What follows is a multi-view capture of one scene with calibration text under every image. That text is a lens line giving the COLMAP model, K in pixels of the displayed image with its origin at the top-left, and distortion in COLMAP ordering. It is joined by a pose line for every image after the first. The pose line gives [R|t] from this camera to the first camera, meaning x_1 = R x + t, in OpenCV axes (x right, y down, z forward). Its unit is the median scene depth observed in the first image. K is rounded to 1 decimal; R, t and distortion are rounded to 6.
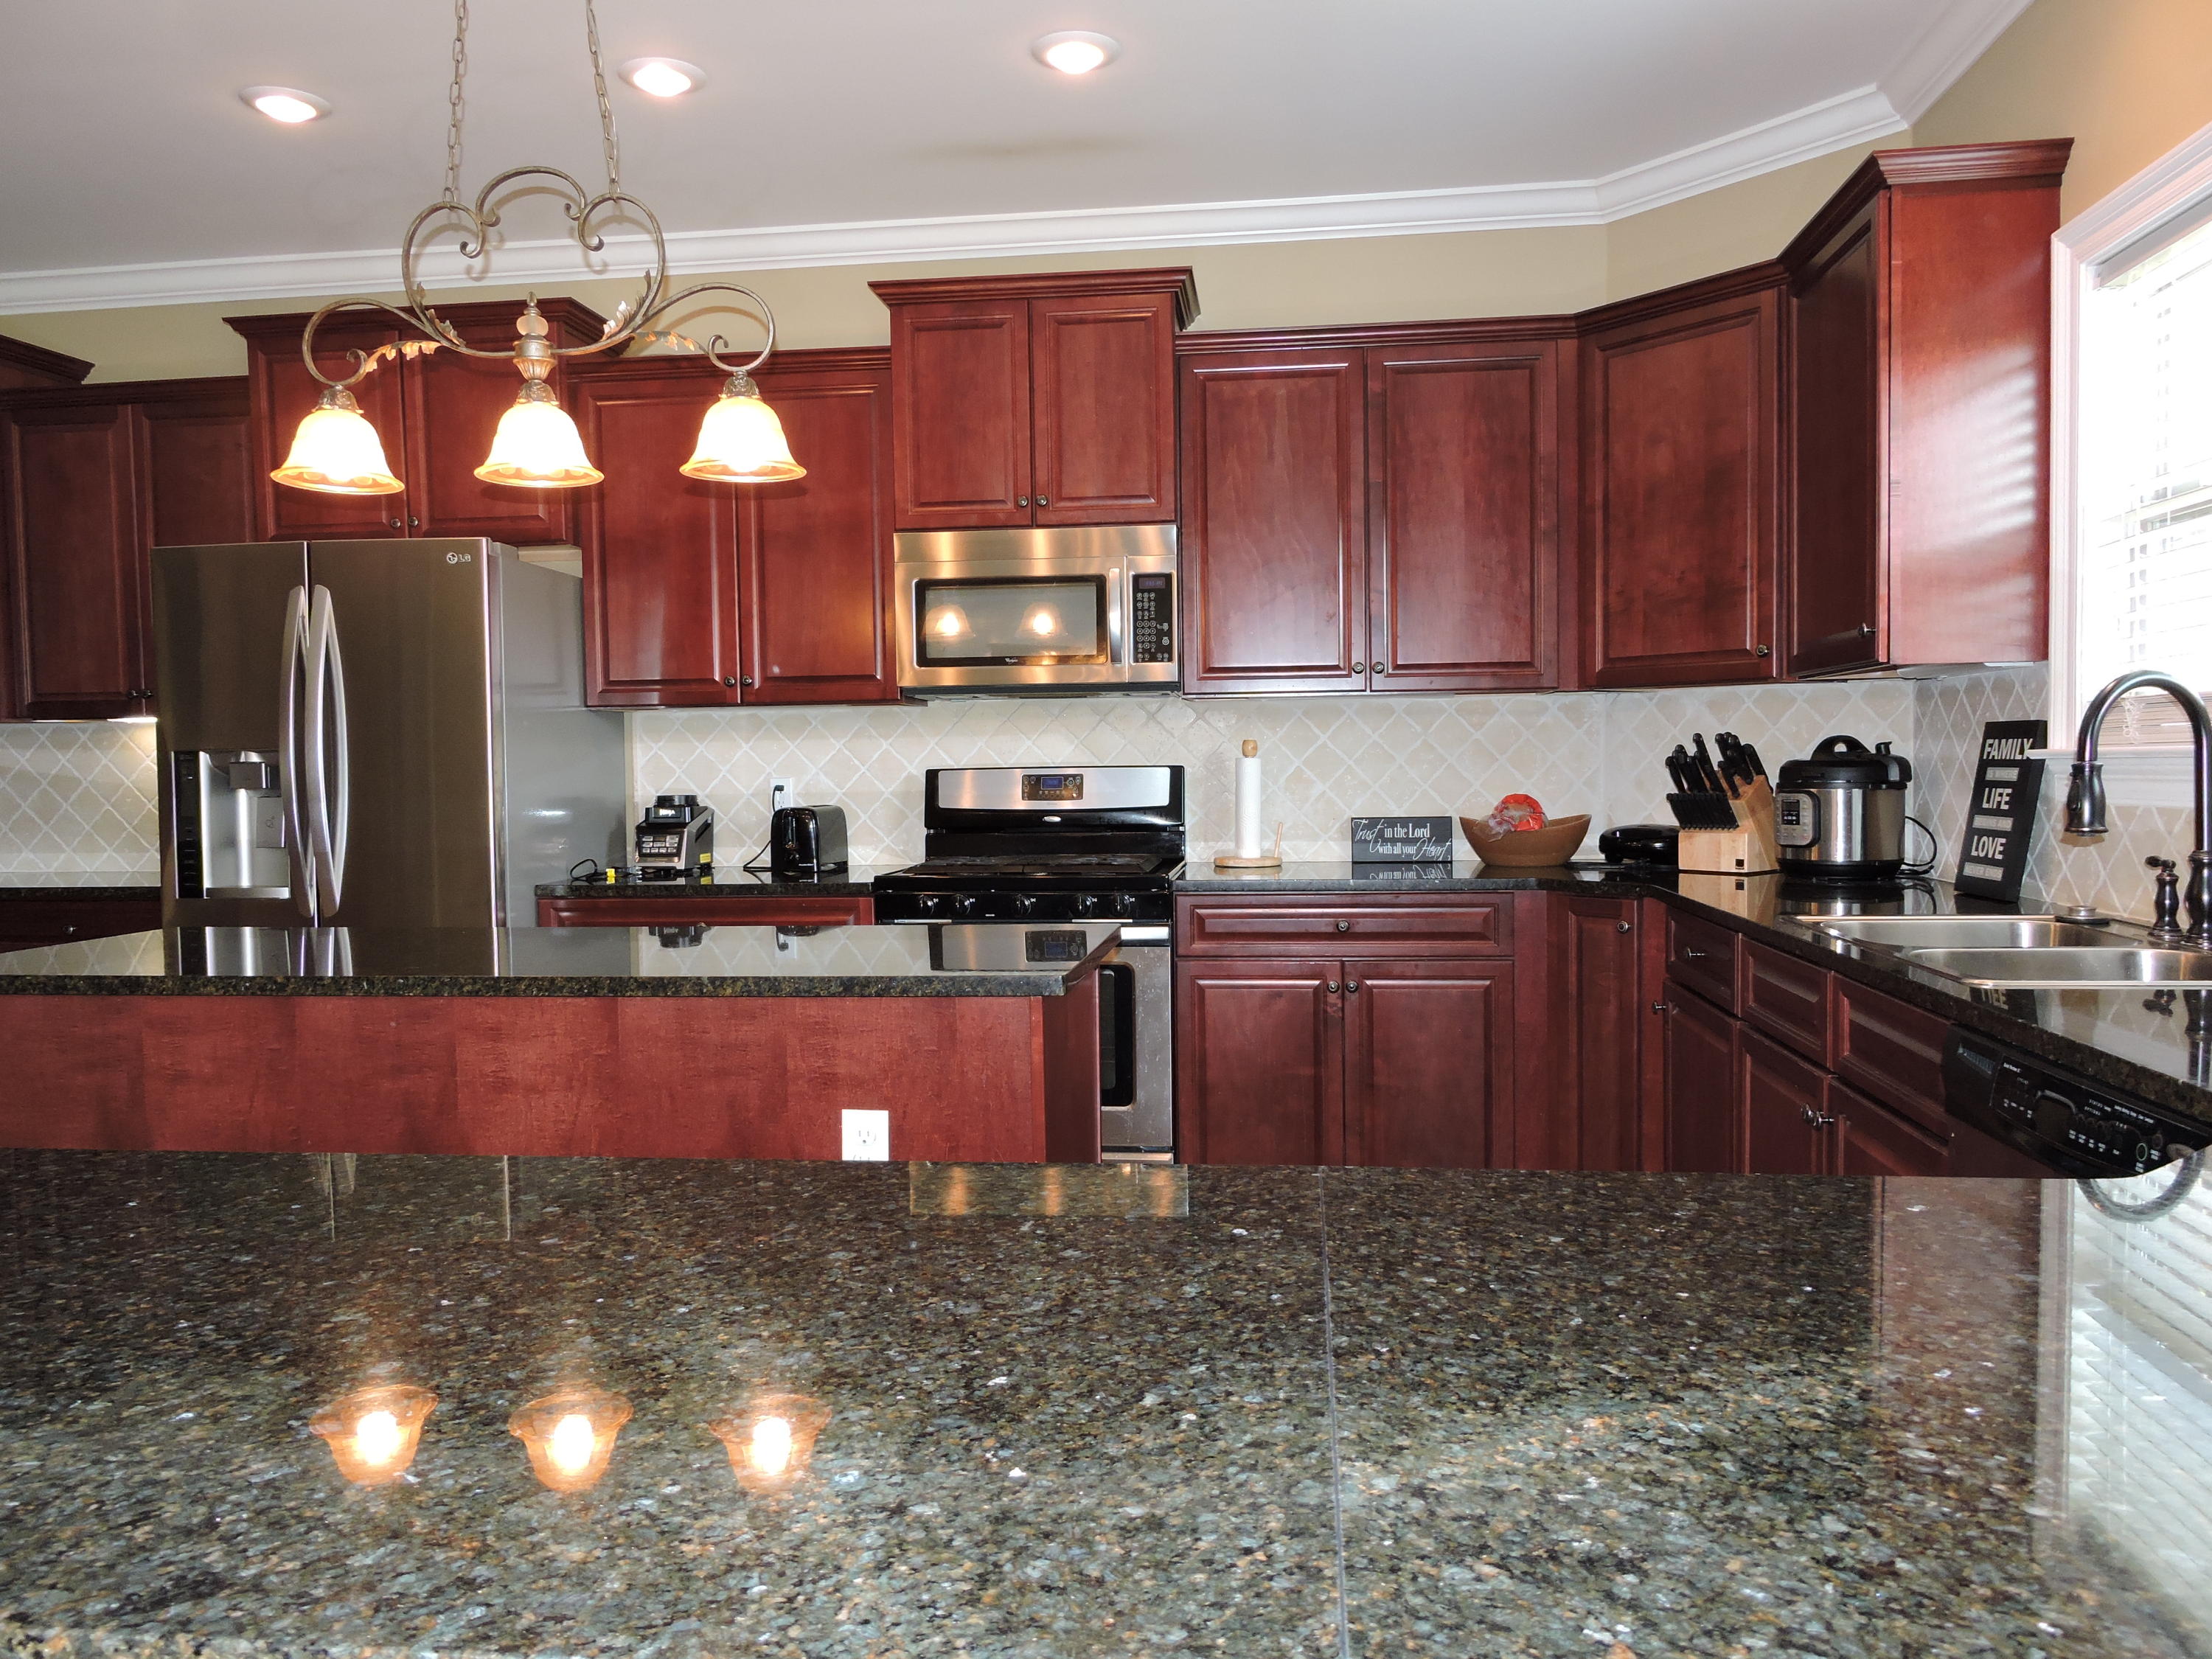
lens RADIAL K [[1585.6, 0, 1106.4], [0, 1585.6, 822.5], [0, 0, 1]] dist [-0.005383, 0.000153]
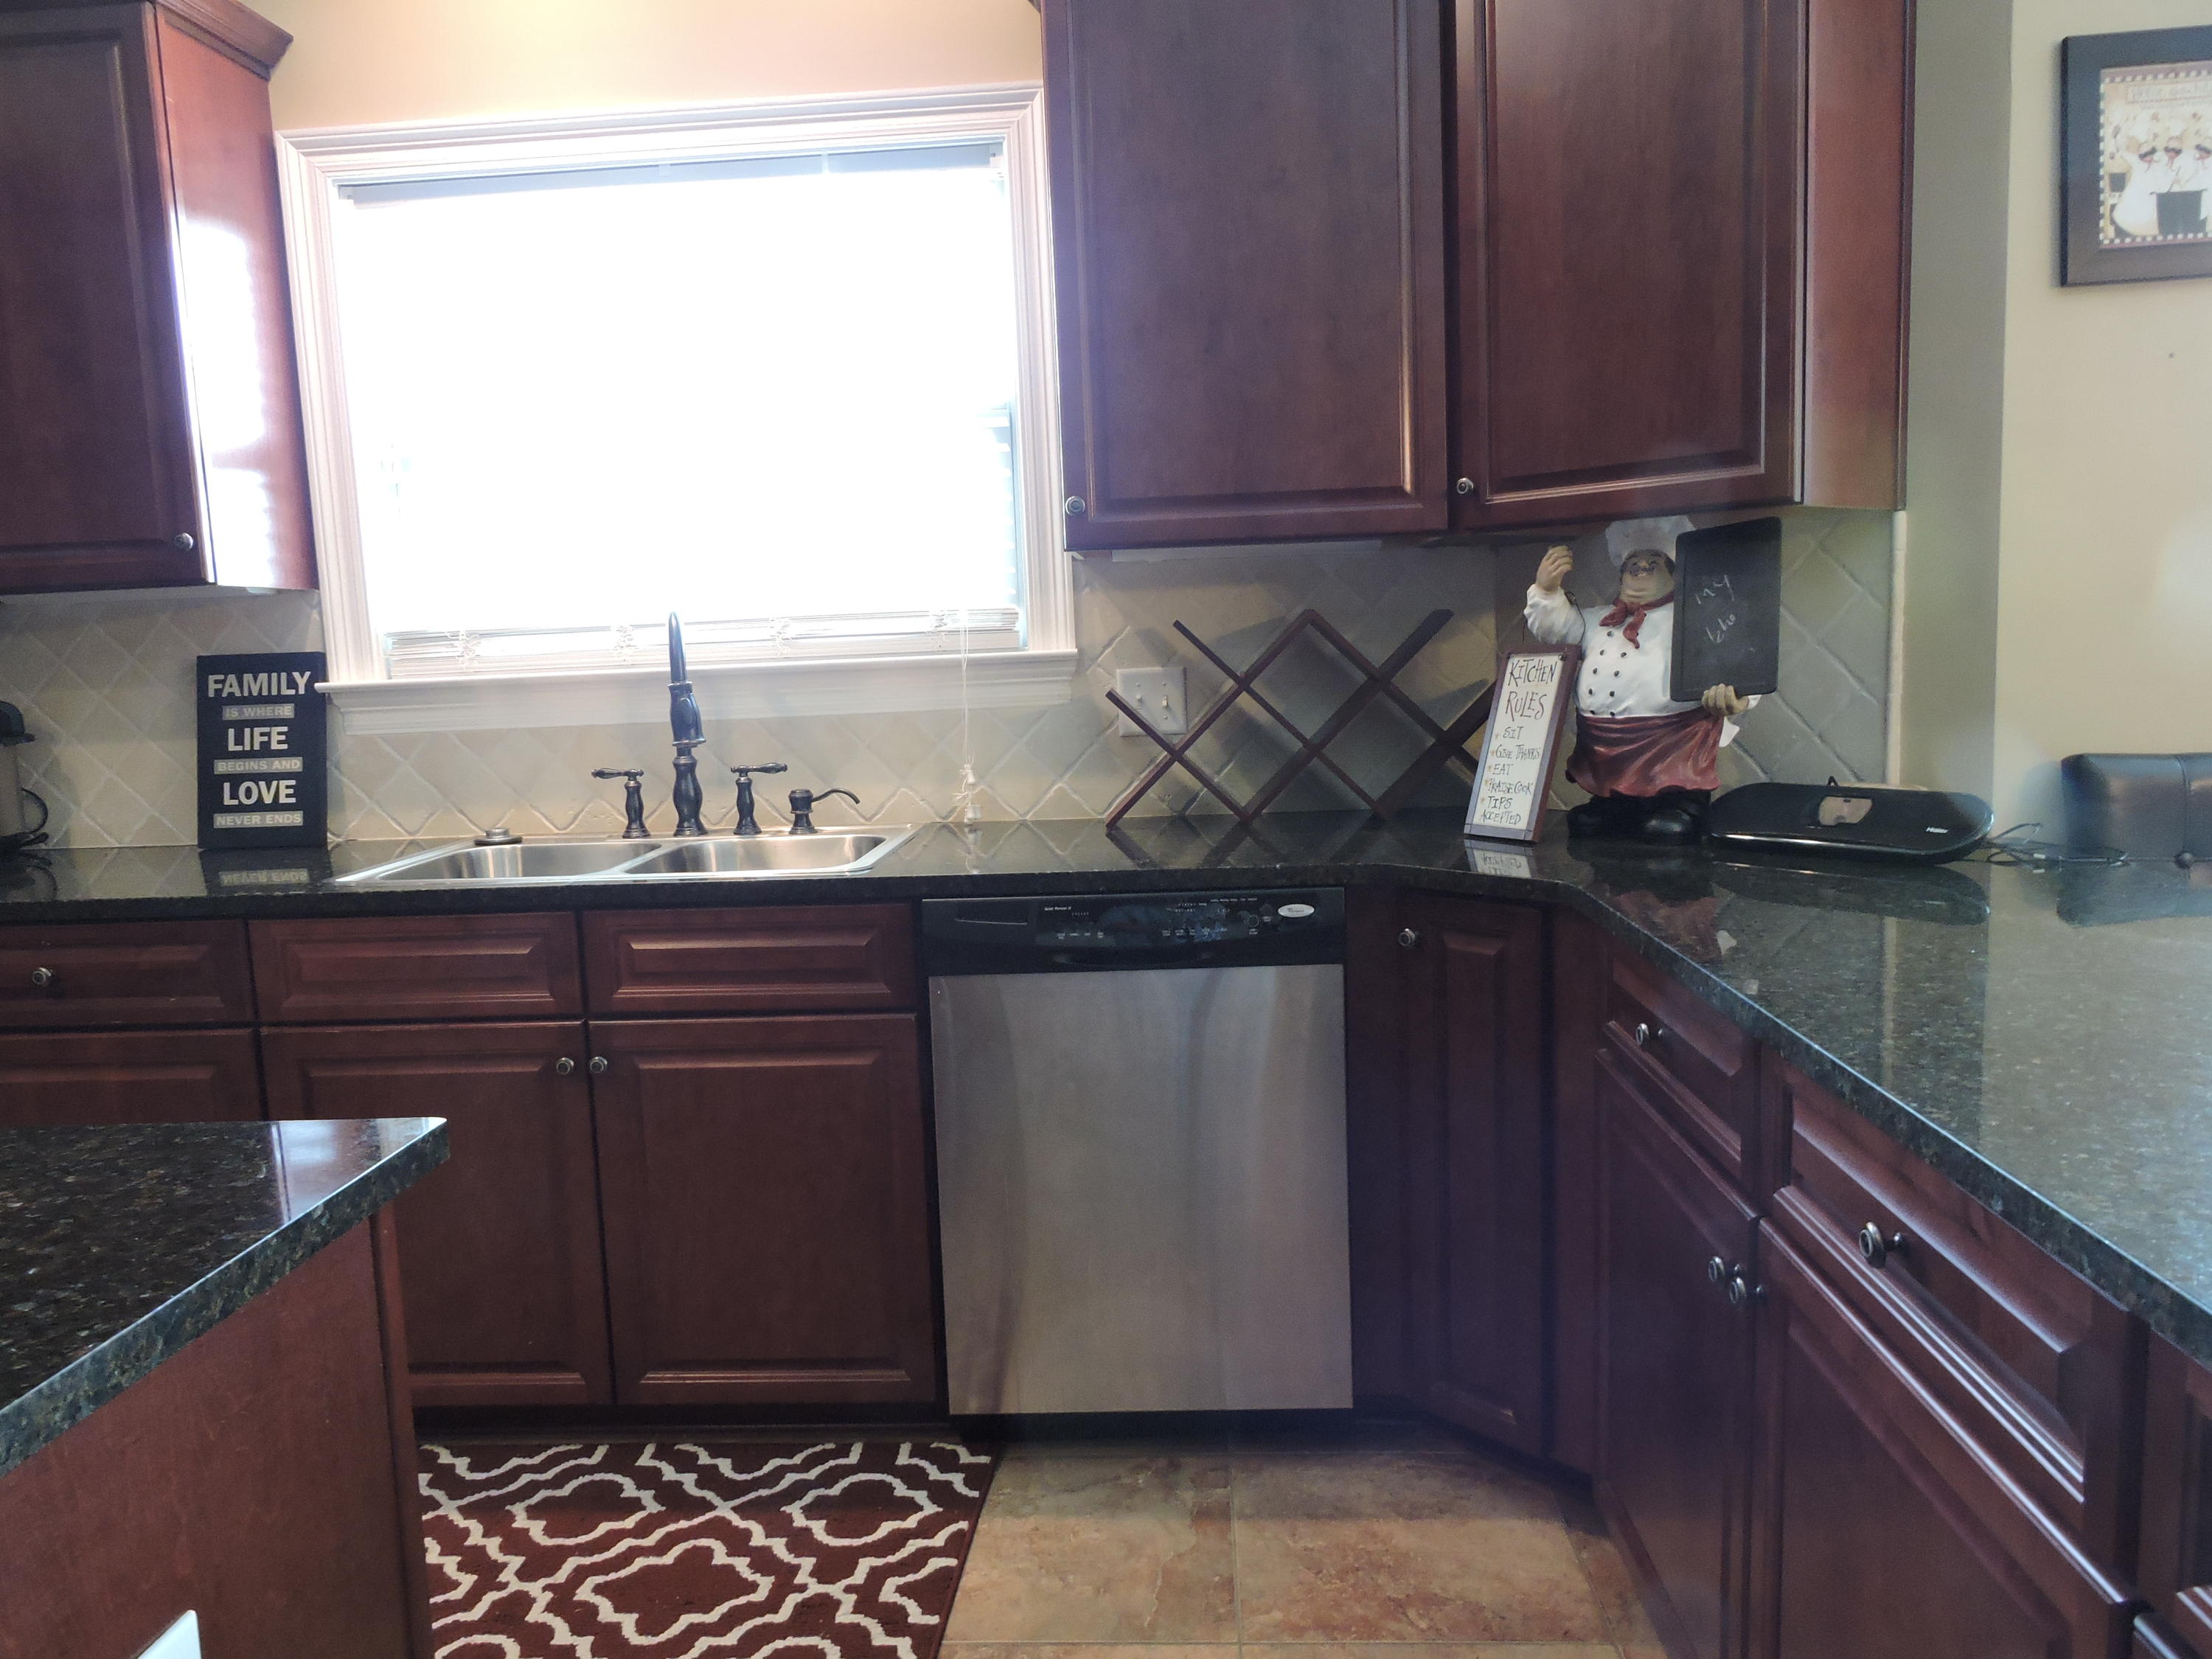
lens RADIAL K [[1585.6, 0, 1122.3], [0, 1585.6, 832.2], [0, 0, 1]] dist [-0.005383, 0.000153]
pose [[-0.073649, -0.109233, 0.991284, -0.293178], [0.078947, 0.990226, 0.114981, -0.020727], [-0.994154, 0.086727, -0.064306, 0.426800]]
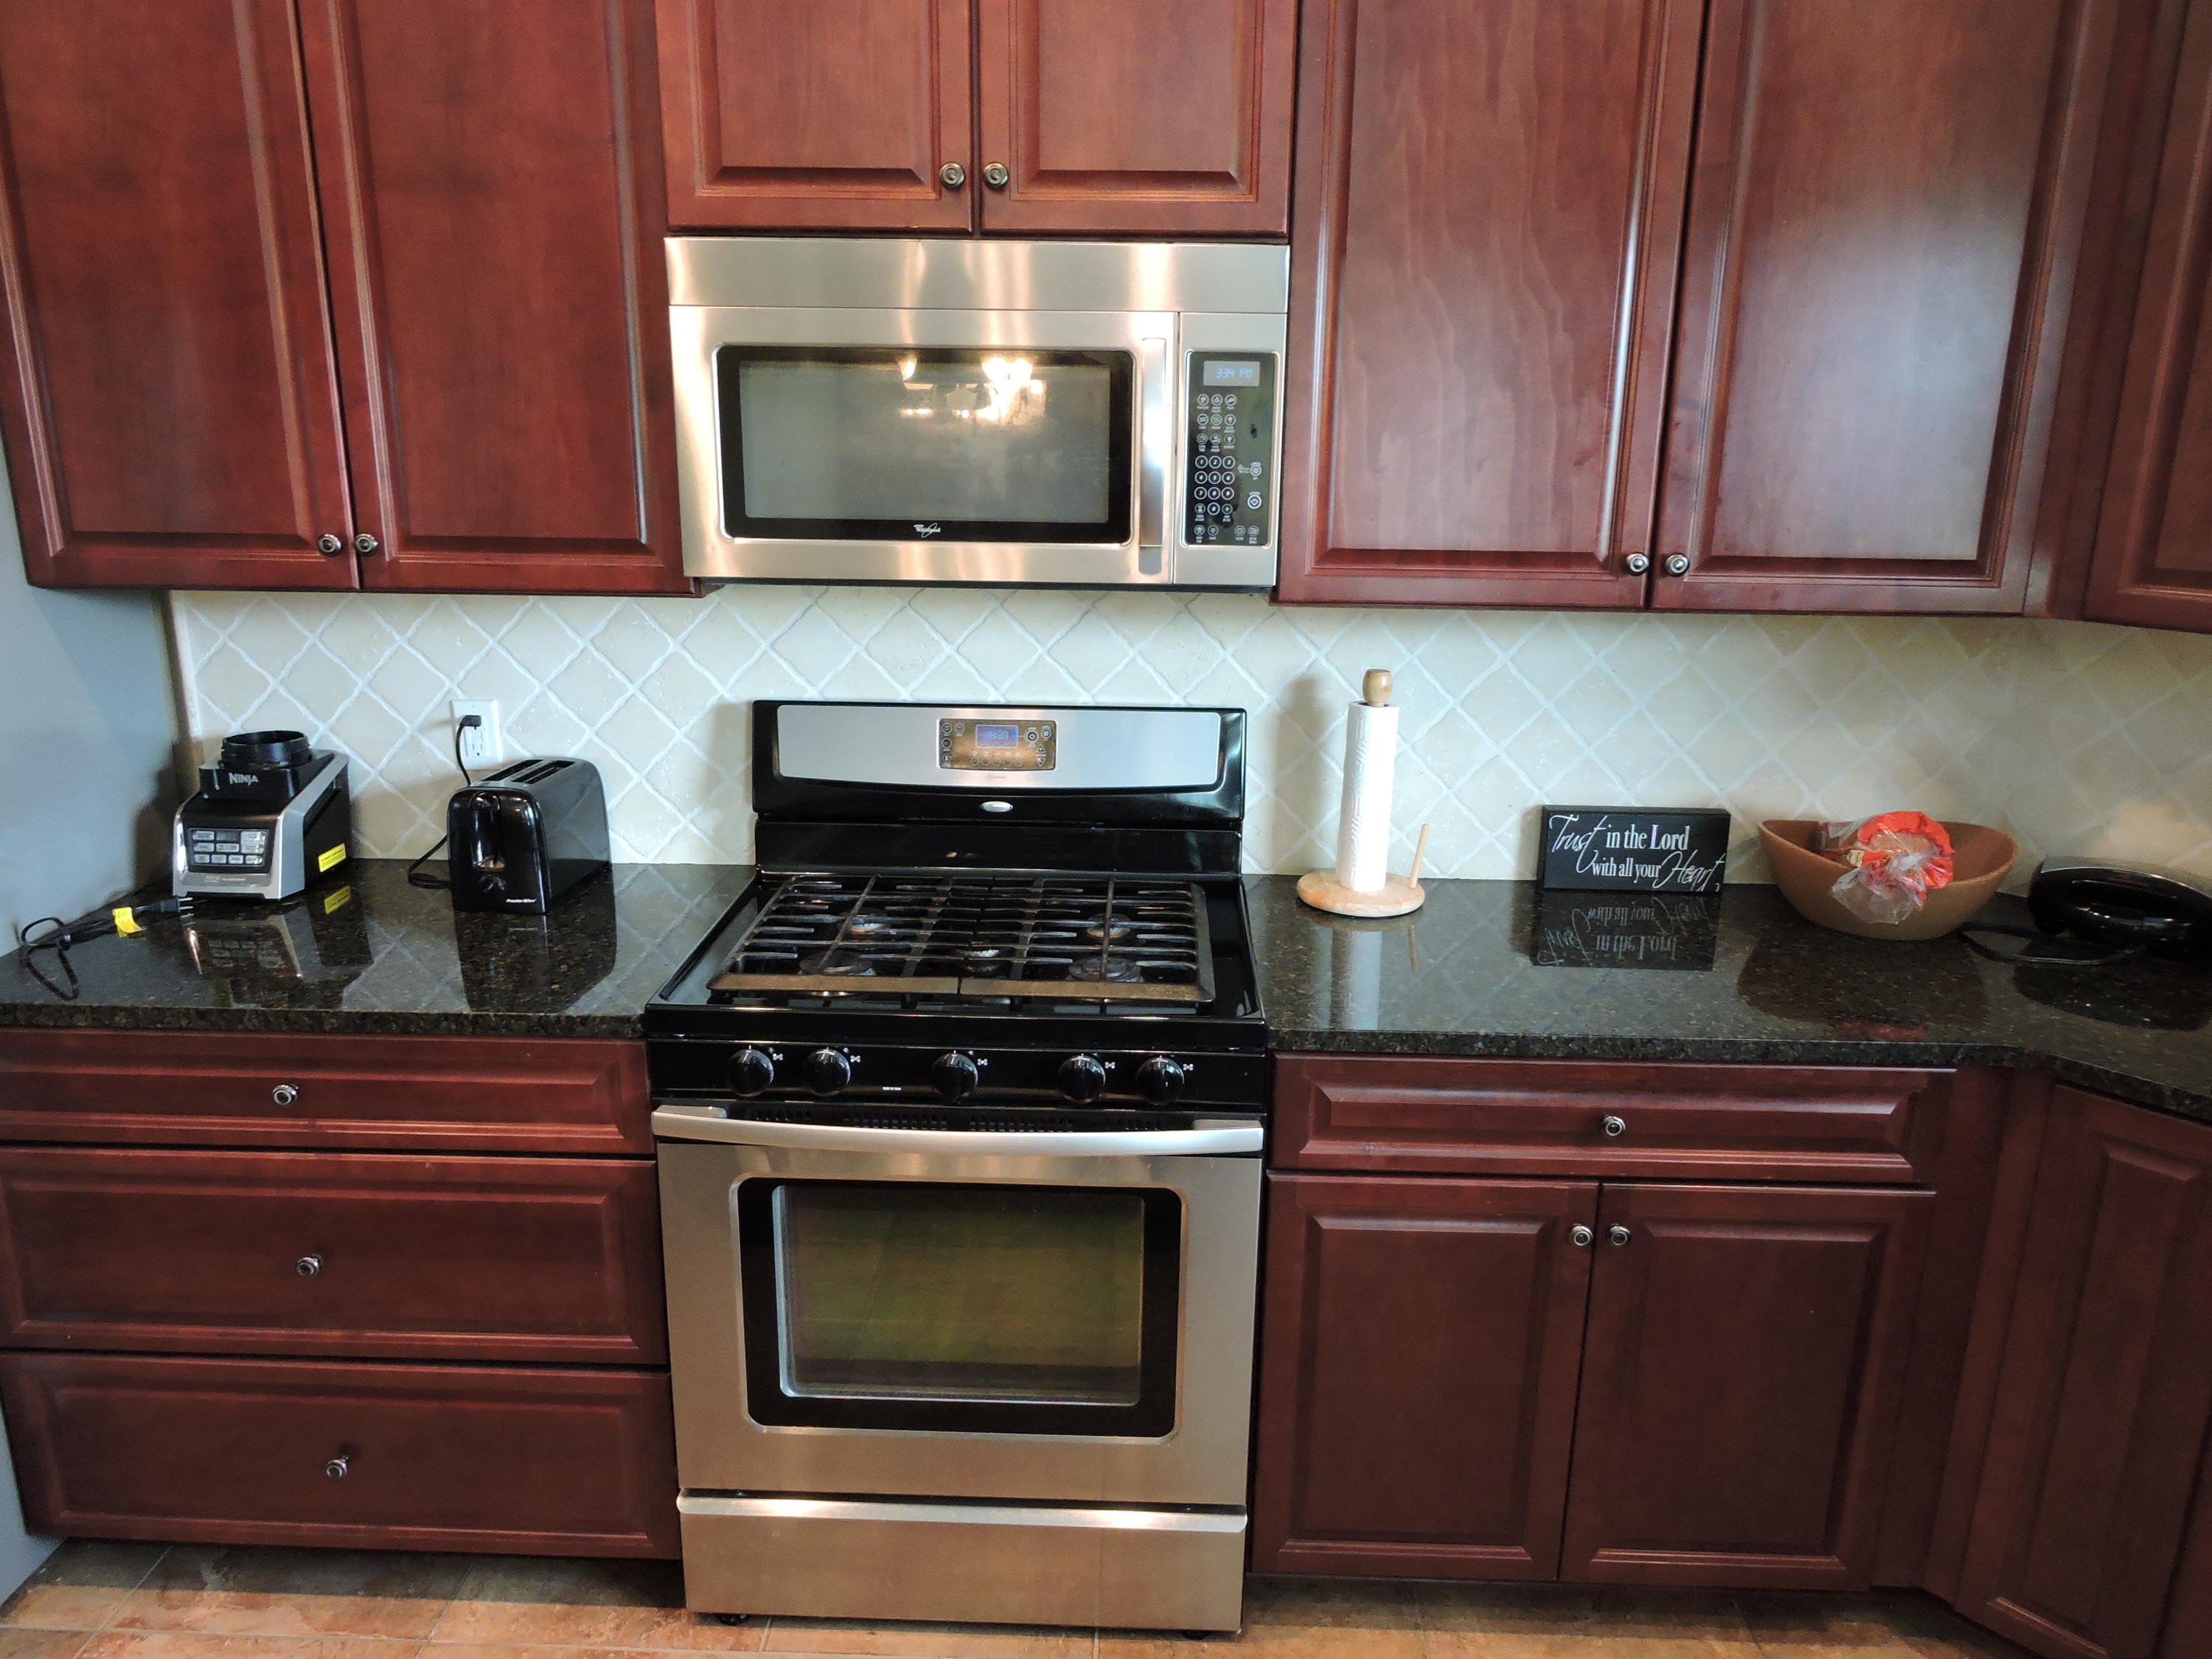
lens RADIAL K [[1585.6, 0, 1098.6], [0, 1585.6, 825.0], [0, 0, 1]] dist [-0.005383, 0.000153]
pose [[0.995688, 0.003299, 0.092708, -0.052849], [-0.023889, 0.974781, 0.221883, -0.123201], [-0.089638, -0.223141, 0.970656, 0.517416]]
